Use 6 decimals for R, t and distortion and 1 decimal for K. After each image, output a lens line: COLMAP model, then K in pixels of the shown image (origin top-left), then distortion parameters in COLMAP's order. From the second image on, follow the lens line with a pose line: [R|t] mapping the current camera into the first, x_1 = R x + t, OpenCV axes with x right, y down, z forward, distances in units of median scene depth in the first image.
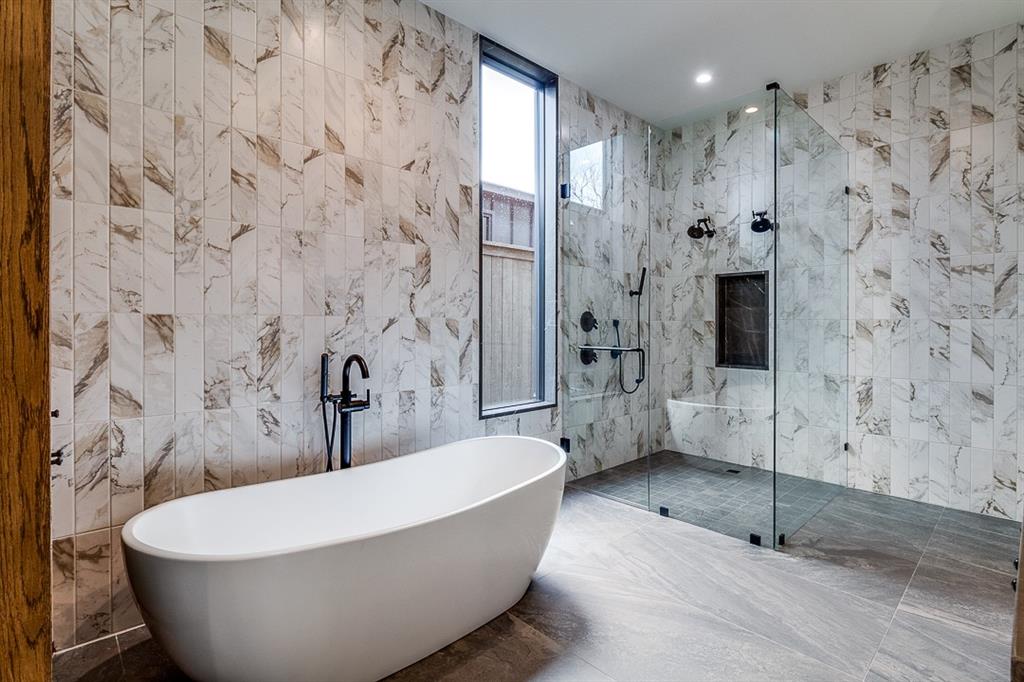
lens RADIAL K [[479.5, 0, 511.8], [0, 479.5, 330.5], [0, 0, 1]] dist [-0.020480, 0.000023]
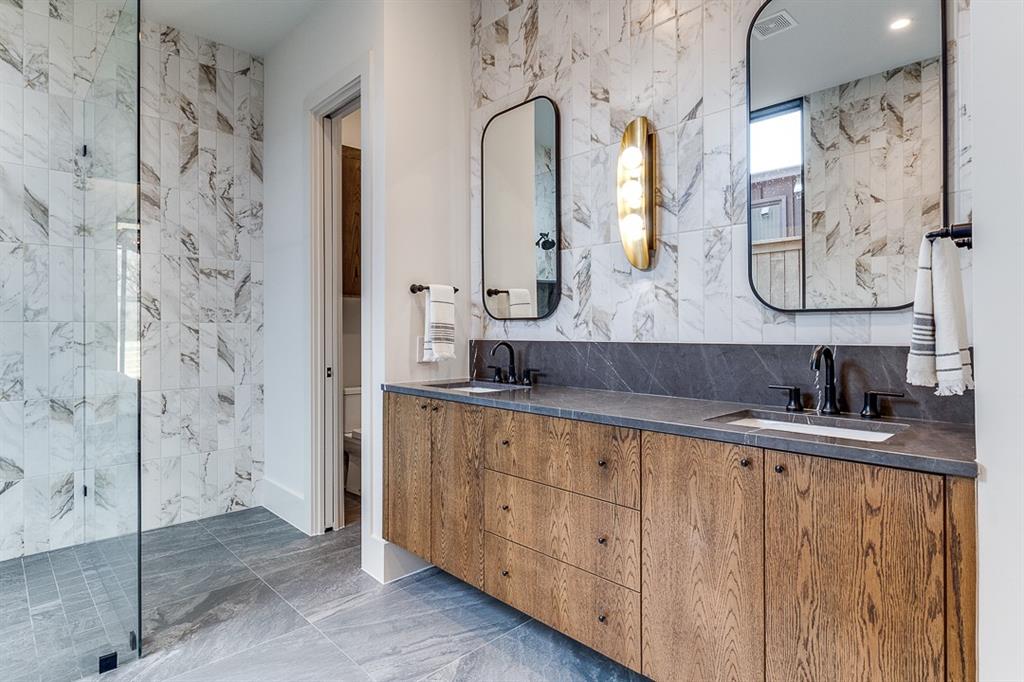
lens RADIAL K [[545.5, 0, 504.2], [0, 545.5, 328.0], [0, 0, 1]] dist [-0.003336, -0.000152]
pose [[-0.008877, 0.001729, 0.999959, -0.195005], [0.016586, 0.999861, -0.001581, -0.001109], [-0.999823, 0.016572, -0.008905, 0.400189]]
